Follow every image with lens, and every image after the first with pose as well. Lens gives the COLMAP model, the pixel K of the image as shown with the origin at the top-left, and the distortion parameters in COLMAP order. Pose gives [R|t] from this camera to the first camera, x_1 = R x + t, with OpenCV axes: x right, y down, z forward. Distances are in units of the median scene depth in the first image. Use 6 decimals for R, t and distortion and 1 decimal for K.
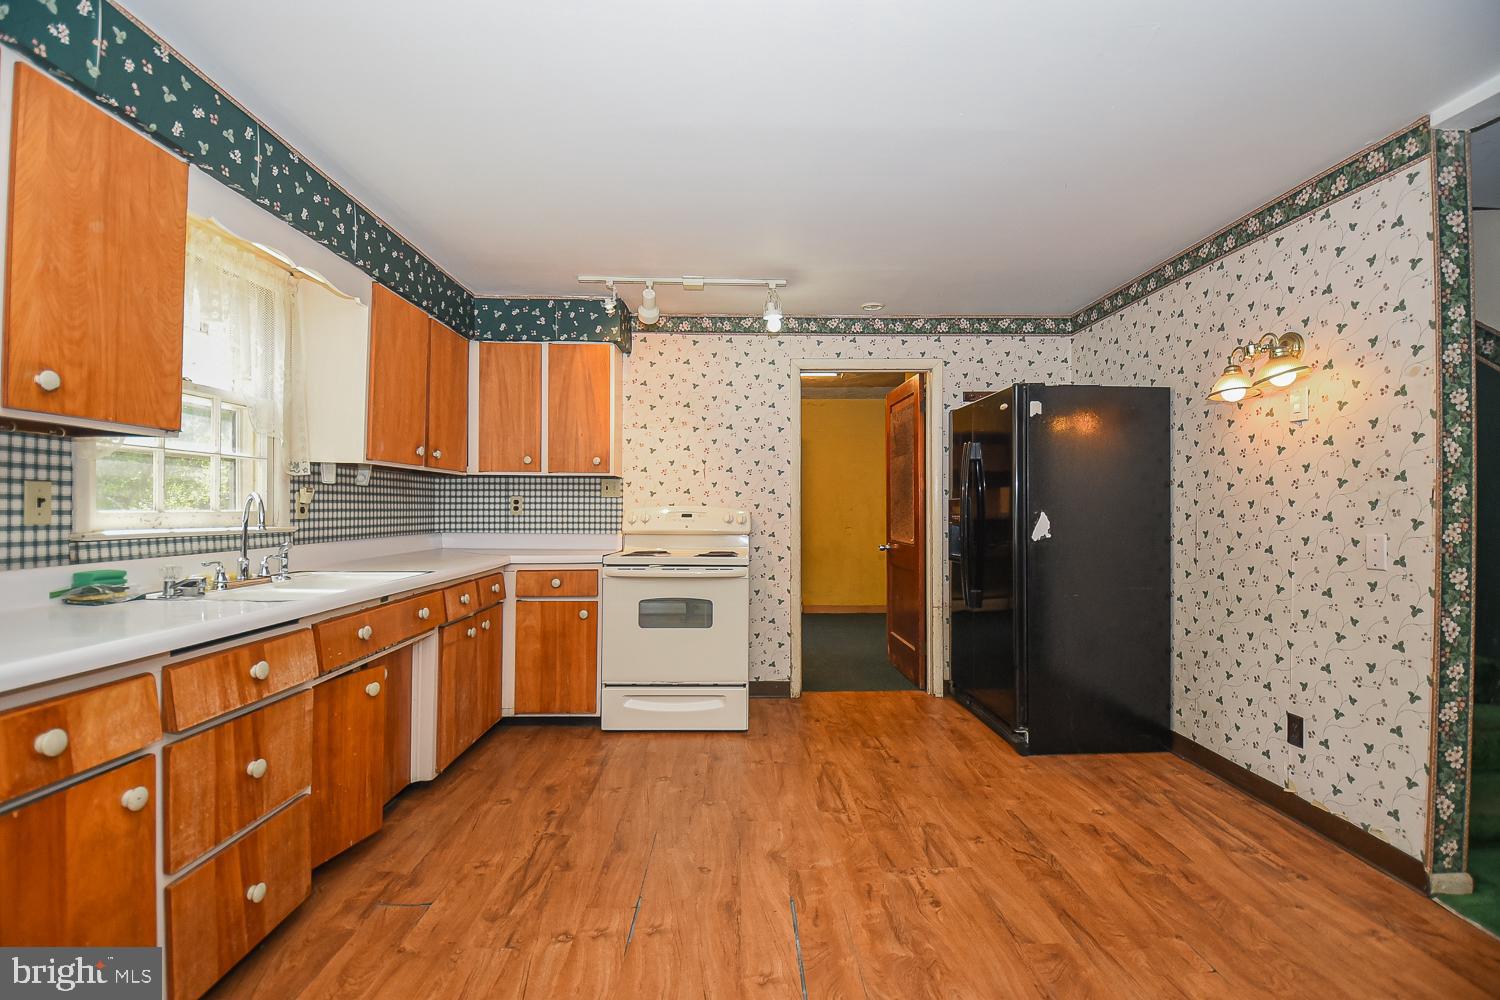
lens RADIAL K [[656.6, 0, 754.2], [0, 656.6, 502.0], [0, 0, 1]] dist [0.014183, -0.027981]
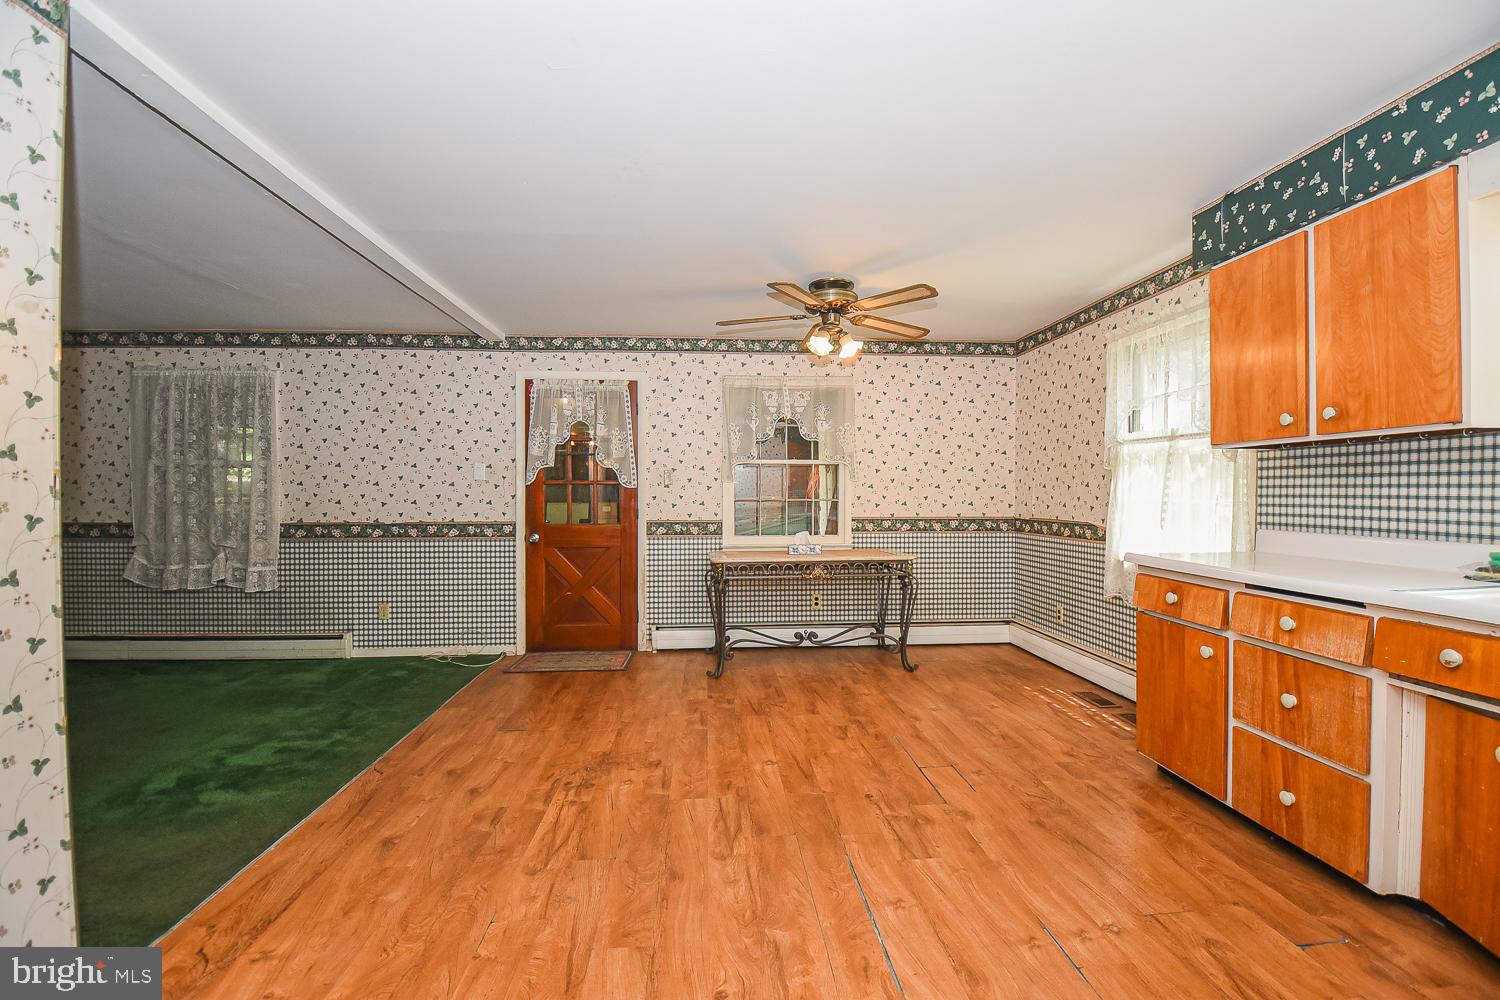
lens RADIAL K [[663.9, 0, 755.7], [0, 663.9, 502.3], [0, 0, 1]] dist [0.029192, -0.040994]
pose [[-0.998643, 0.003028, -0.051998, 0.176301], [0.002733, 0.999980, 0.005735, 0.006864], [0.052014, 0.005585, -0.998631, 1.162424]]
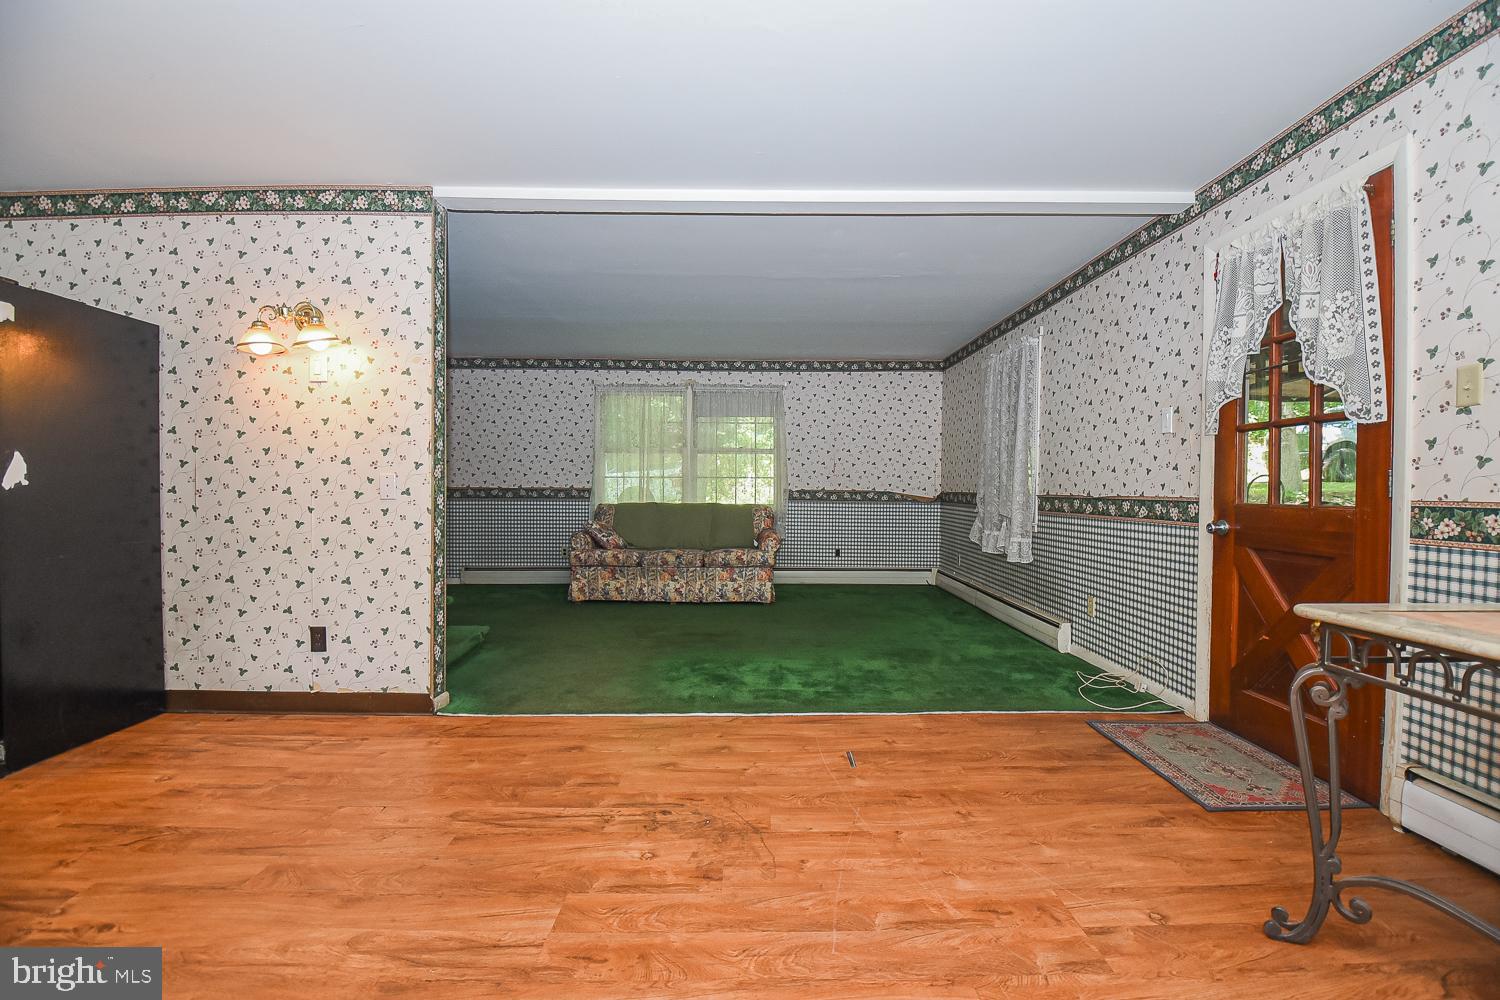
lens RADIAL K [[656.6, 0, 754.2], [0, 656.6, 502.0], [0, 0, 1]] dist [0.014183, -0.027981]
pose [[0.017582, -0.019395, 0.999657, -0.295543], [-0.007903, 0.999778, 0.019537, 0.054289], [-0.999814, -0.008243, 0.017424, 0.142552]]
